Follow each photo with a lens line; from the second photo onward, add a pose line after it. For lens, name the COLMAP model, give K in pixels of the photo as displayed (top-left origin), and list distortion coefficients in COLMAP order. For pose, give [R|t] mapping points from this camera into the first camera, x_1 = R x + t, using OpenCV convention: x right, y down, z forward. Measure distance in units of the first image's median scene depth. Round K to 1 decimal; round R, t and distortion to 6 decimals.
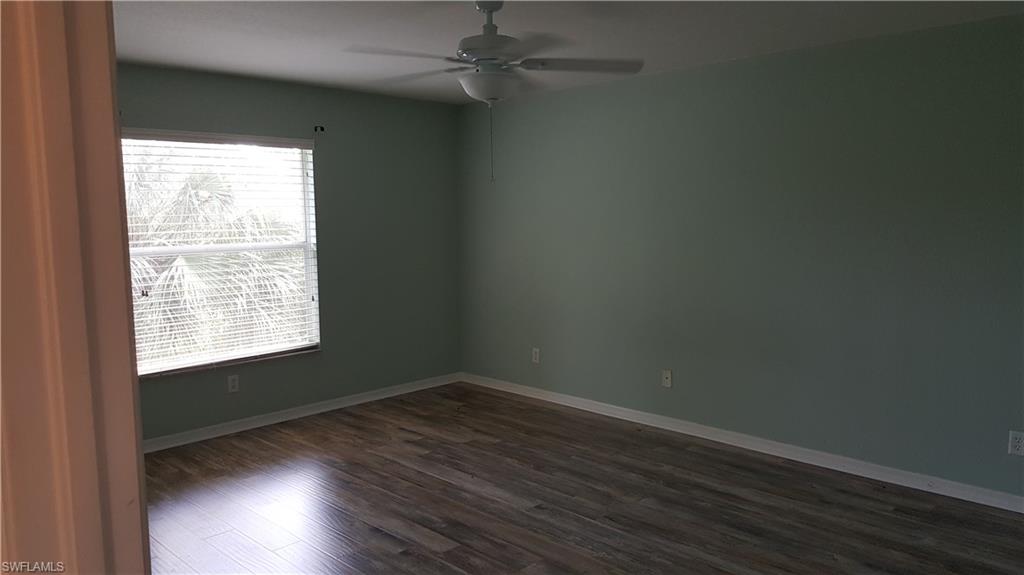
lens RADIAL K [[762.4, 0, 514.6], [0, 762.4, 283.5], [0, 0, 1]] dist [0.062872, -0.019704]
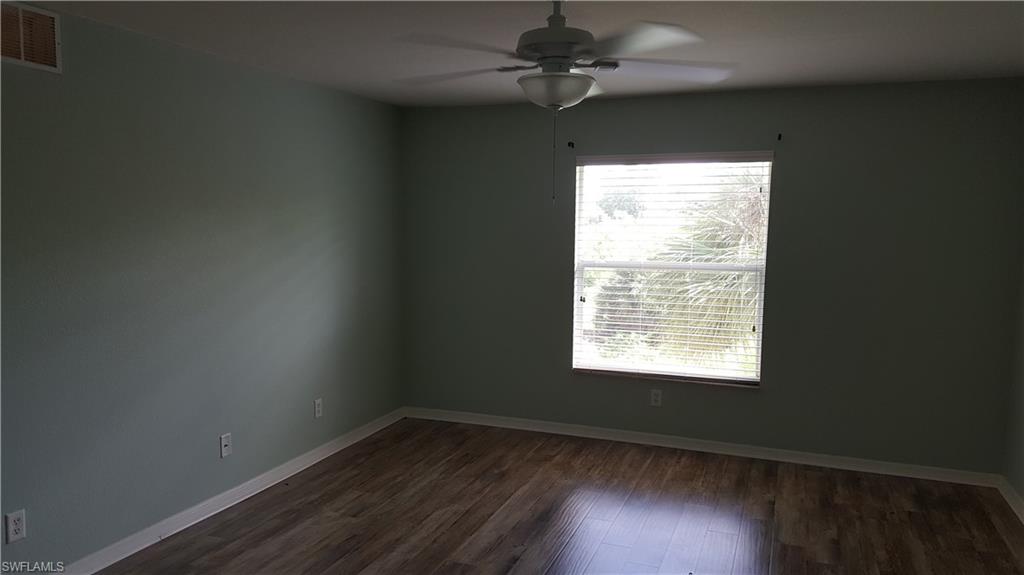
lens RADIAL K [[762.4, 0, 509.3], [0, 762.4, 291.6], [0, 0, 1]] dist [0.062872, -0.019704]
pose [[0.392551, 0.105757, -0.913630, 0.452928], [-0.106151, 0.991938, 0.069212, -0.057007], [0.913584, 0.069814, 0.400612, 0.389730]]
